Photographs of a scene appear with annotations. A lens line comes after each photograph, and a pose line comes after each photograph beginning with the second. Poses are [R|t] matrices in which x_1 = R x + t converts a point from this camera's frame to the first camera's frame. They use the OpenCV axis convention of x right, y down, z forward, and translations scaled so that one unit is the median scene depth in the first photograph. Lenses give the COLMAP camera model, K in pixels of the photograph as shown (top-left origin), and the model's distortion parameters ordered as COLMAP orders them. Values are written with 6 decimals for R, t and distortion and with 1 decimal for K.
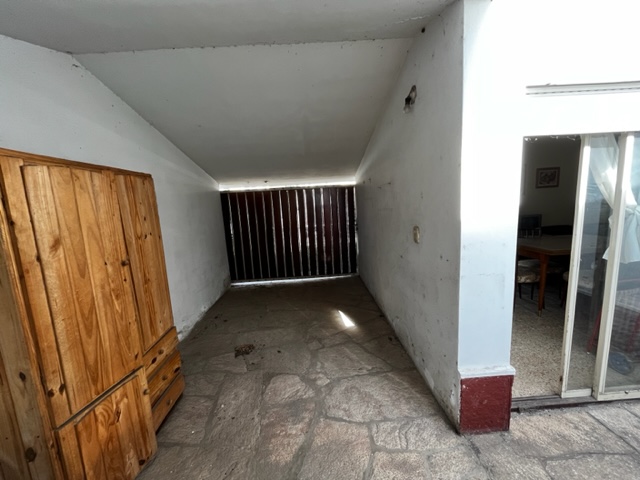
lens RADIAL K [[260.1, 0, 320.0], [0, 260.1, 240.4], [0, 0, 1]] dist [-0.004763, -0.000407]
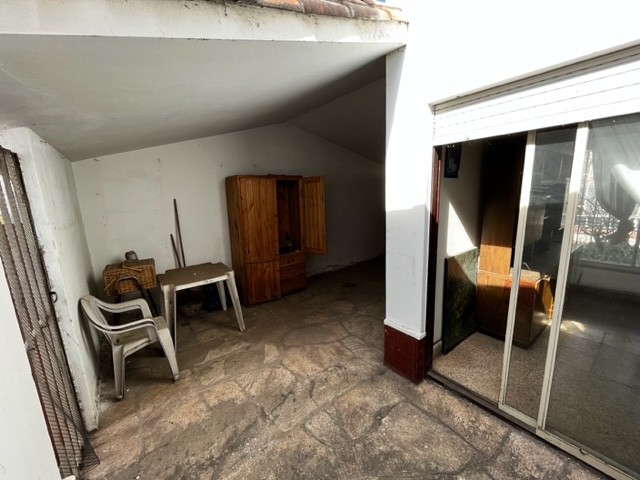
lens RADIAL K [[260.1, 0, 321.0], [0, 260.1, 240.7], [0, 0, 1]] dist [-0.004763, -0.000407]
pose [[0.592834, 0.184114, -0.783996, 1.357235], [-0.115349, 0.982891, 0.143599, -0.075758], [0.797021, 0.005303, 0.603928, -0.131435]]
